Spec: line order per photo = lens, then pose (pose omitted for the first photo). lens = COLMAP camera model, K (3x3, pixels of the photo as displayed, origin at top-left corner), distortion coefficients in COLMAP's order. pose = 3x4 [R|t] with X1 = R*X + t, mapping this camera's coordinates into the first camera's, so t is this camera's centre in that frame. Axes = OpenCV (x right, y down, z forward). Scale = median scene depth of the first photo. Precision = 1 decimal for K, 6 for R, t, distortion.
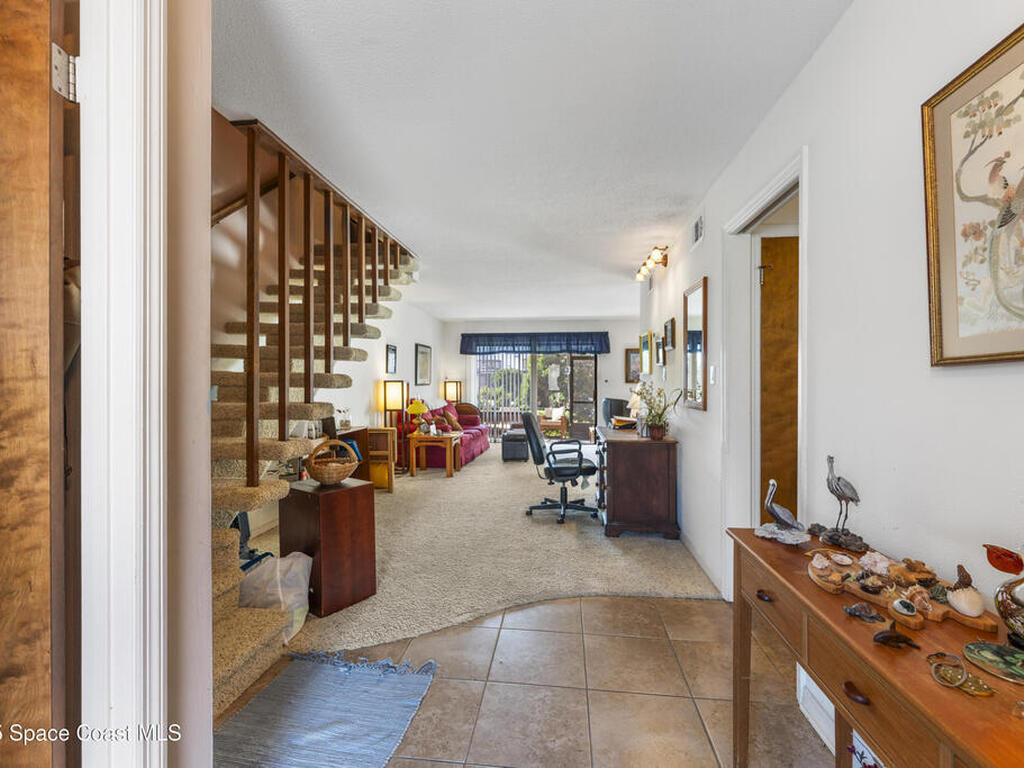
lens RADIAL K [[463.4, 0, 511.4], [0, 463.4, 394.3], [0, 0, 1]] dist [-0.003362, 0.000522]
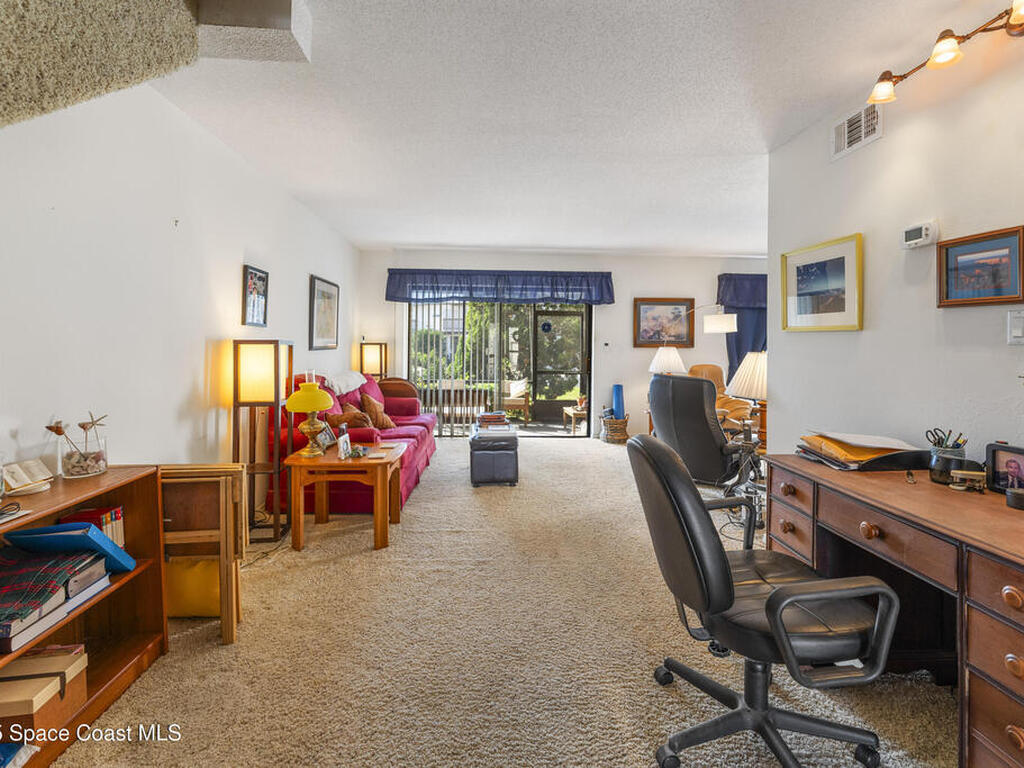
lens RADIAL K [[463.4, 0, 502.9], [0, 463.4, 348.2], [0, 0, 1]] dist [-0.003362, 0.000522]
pose [[0.984122, 0.006862, 0.177359, -0.098928], [-0.003457, 0.999804, -0.019496, -0.014472], [-0.177458, 0.018573, 0.983953, 0.527860]]
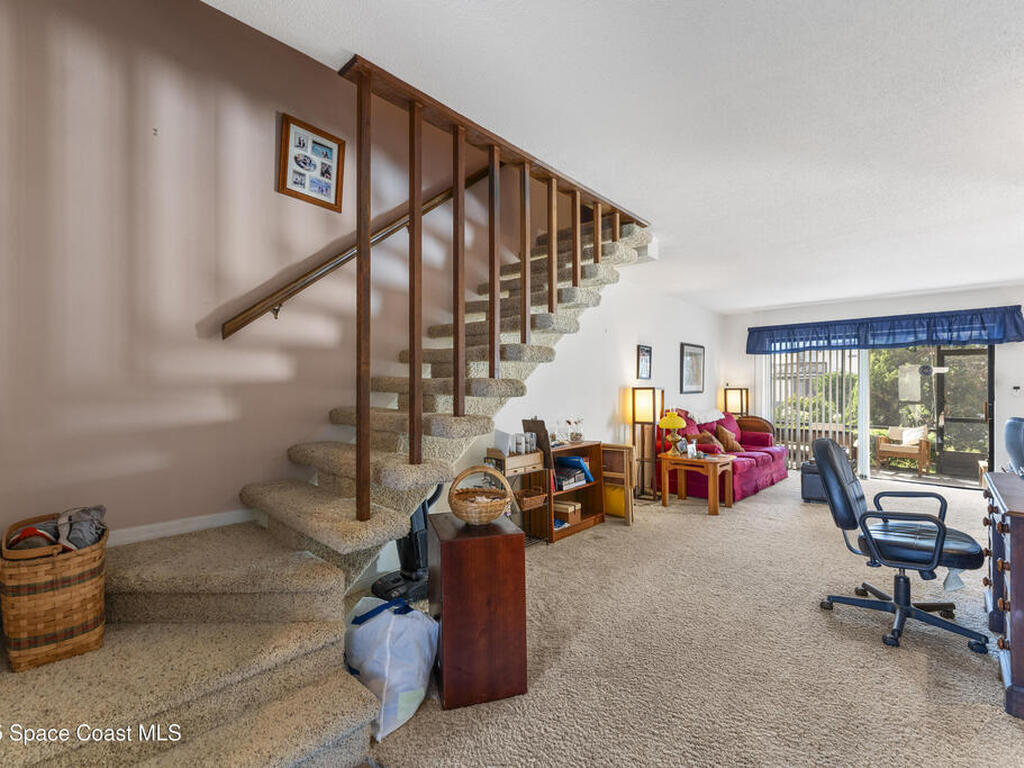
lens RADIAL K [[463.4, 0, 504.5], [0, 463.4, 389.4], [0, 0, 1]] dist [-0.003362, 0.000522]
pose [[0.802854, 0.001431, -0.596175, 0.044333], [-0.016881, 0.999651, -0.020334, -0.005121], [0.595937, 0.026389, 0.802597, 0.190718]]
